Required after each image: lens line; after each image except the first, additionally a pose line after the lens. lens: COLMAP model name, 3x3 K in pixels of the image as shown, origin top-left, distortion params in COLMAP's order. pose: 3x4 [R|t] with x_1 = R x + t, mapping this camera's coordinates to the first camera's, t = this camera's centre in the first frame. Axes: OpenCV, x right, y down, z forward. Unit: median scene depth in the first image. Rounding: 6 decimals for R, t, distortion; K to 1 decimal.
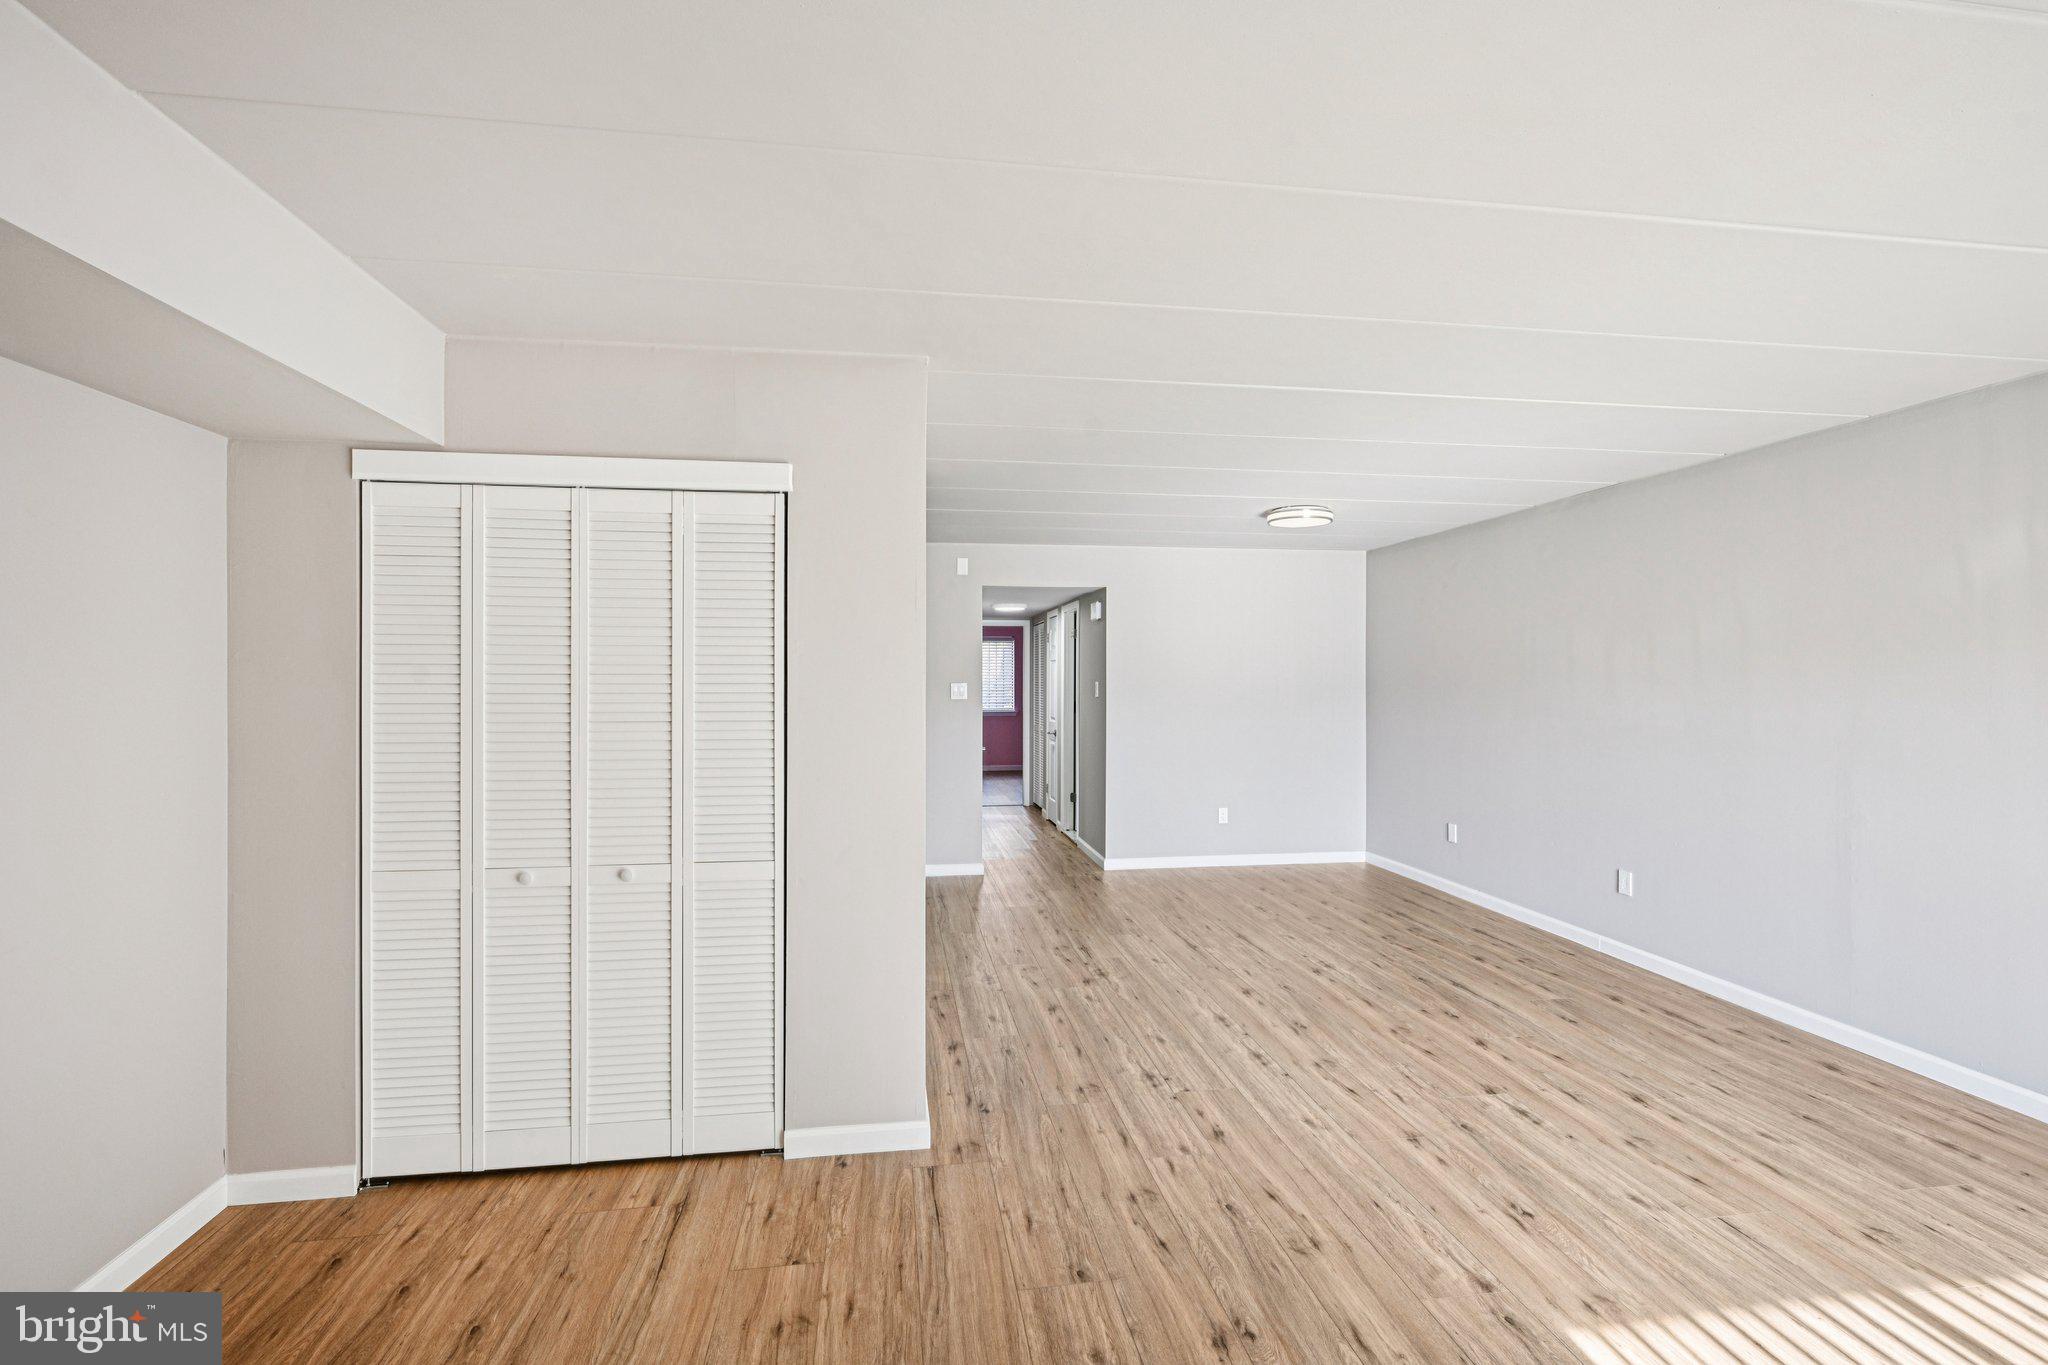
lens RADIAL K [[909.5, 0, 1028.3], [0, 909.5, 681.3], [0, 0, 1]] dist [0.001501, -0.000841]
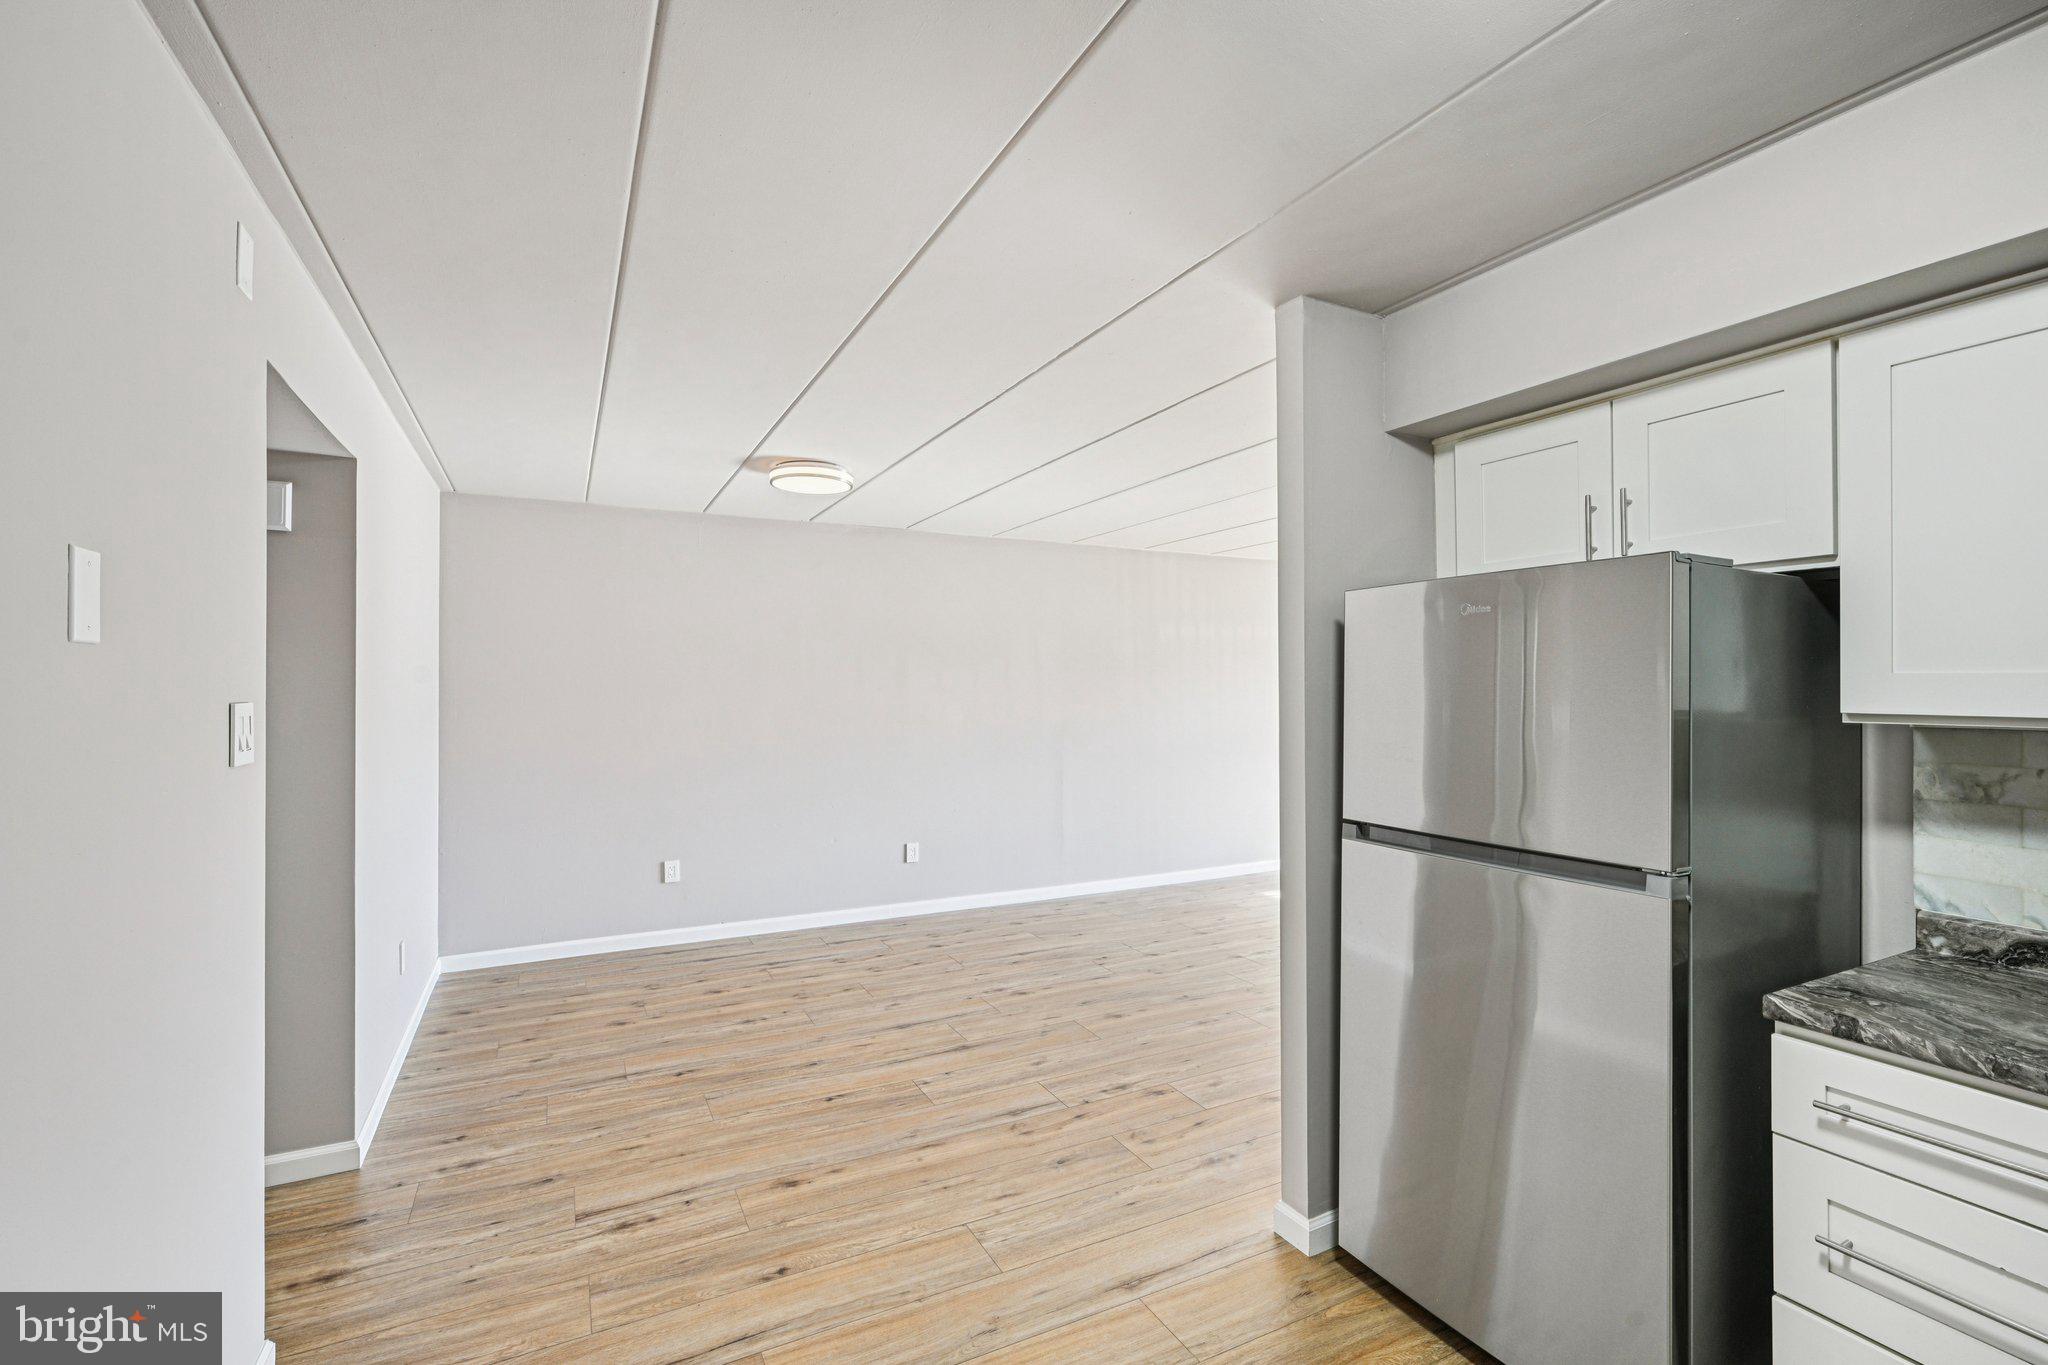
lens RADIAL K [[909.5, 0, 1024.7], [0, 909.5, 685.4], [0, 0, 1]] dist [0.001501, -0.000841]
pose [[-0.320677, 0.004078, 0.947180, -0.843913], [0.003020, 0.999990, -0.003283, -0.003038], [-0.947184, 0.001808, -0.320687, 1.859309]]
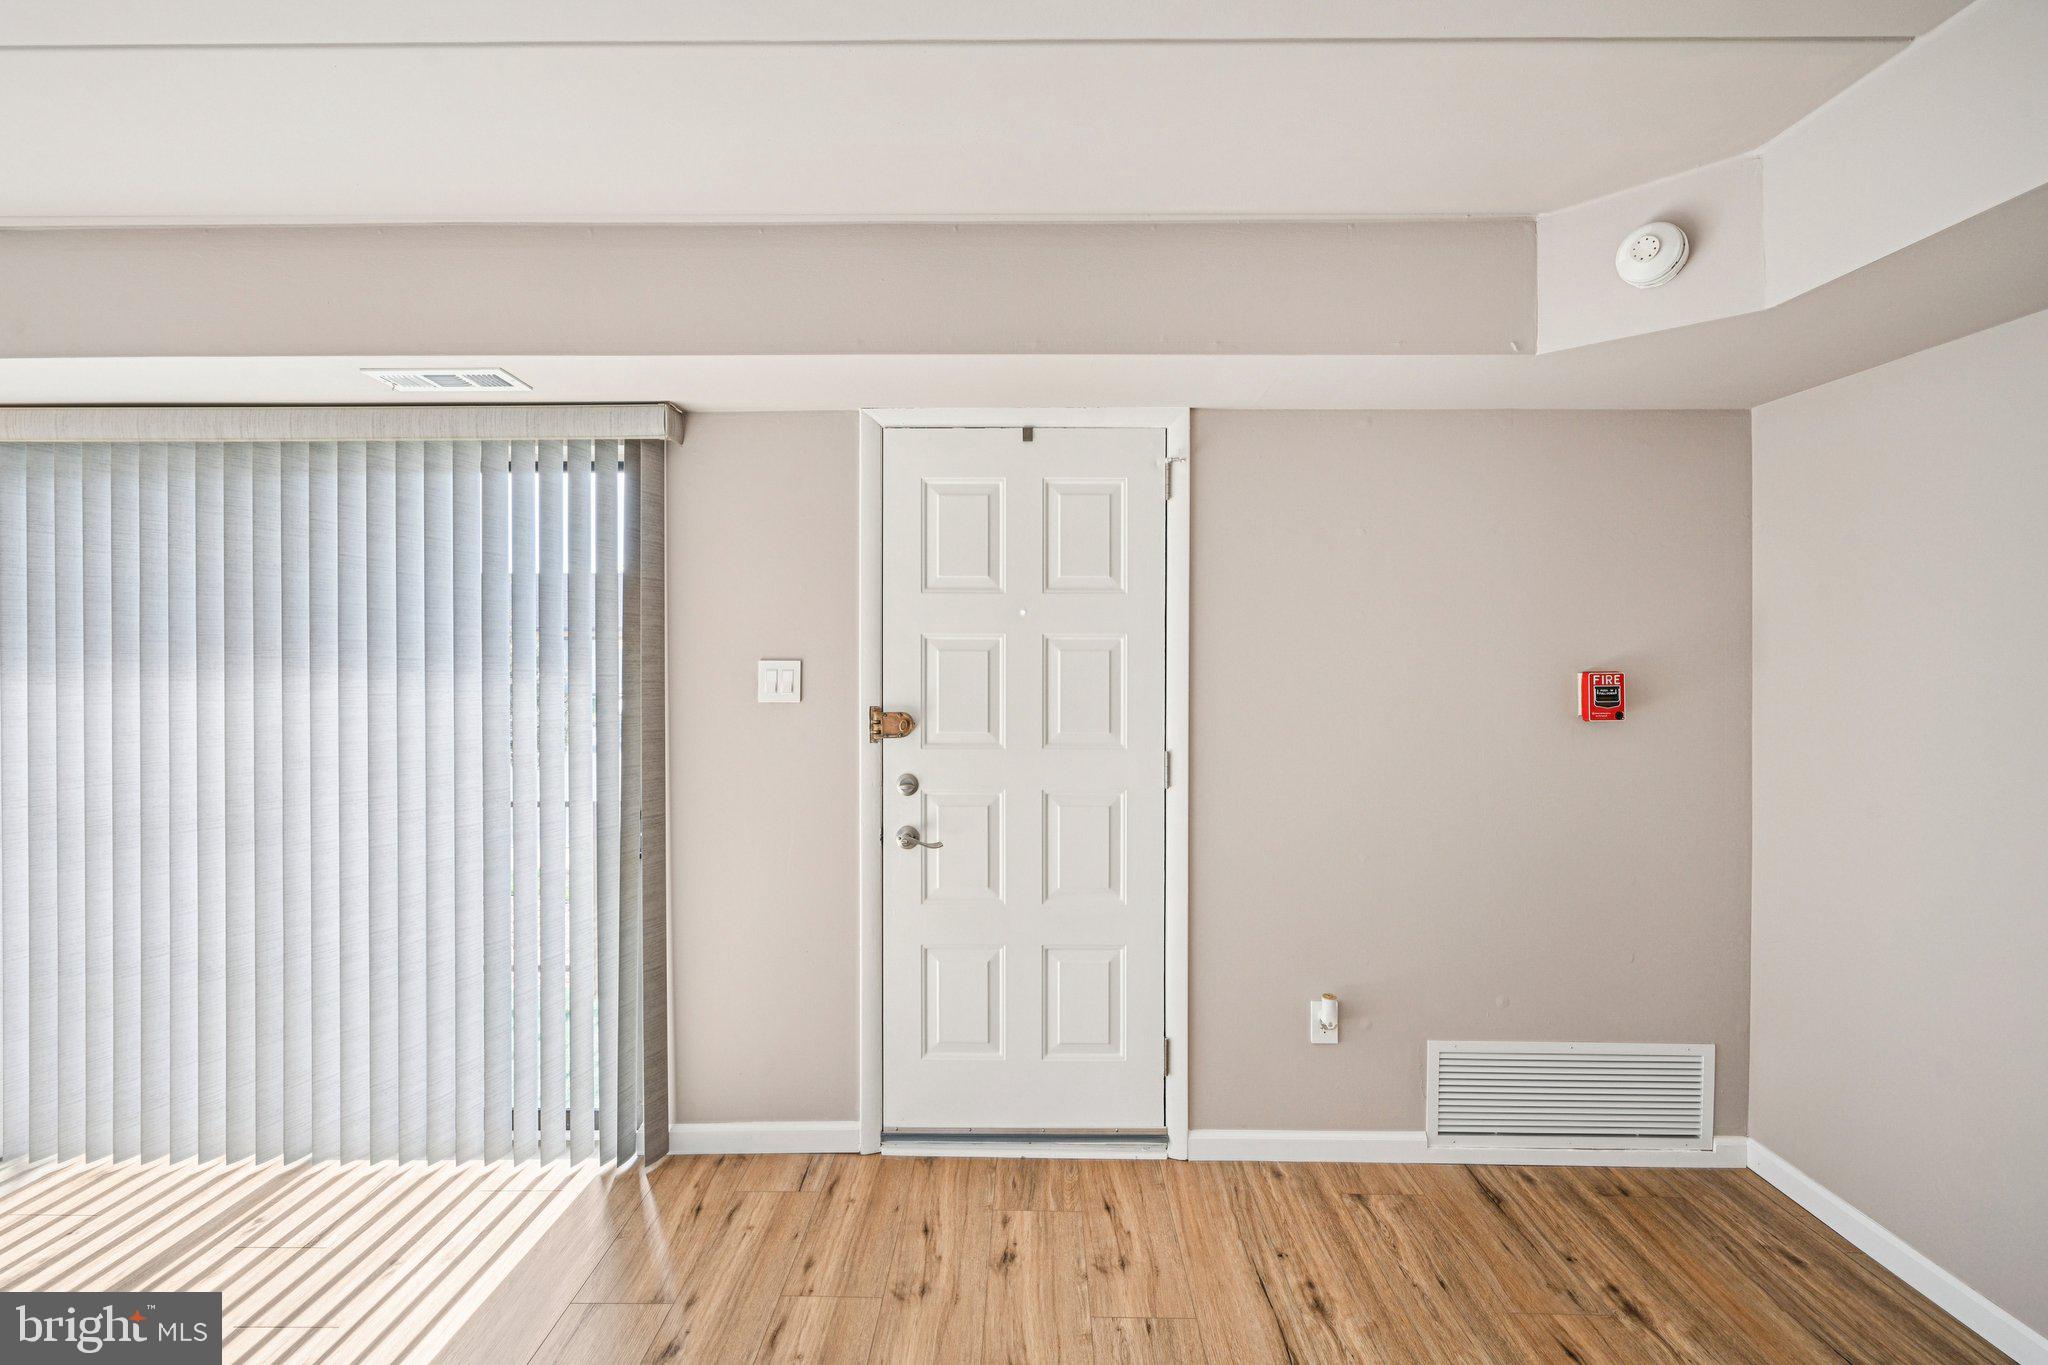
lens RADIAL K [[909.5, 0, 1023.9], [0, 909.5, 670.4], [0, 0, 1]] dist [0.001501, -0.000841]
pose [[-0.987801, 0.003445, 0.155680, 0.588695], [0.004088, 0.999984, 0.003808, -0.007207], [-0.155665, 0.004398, -0.987800, 1.938226]]
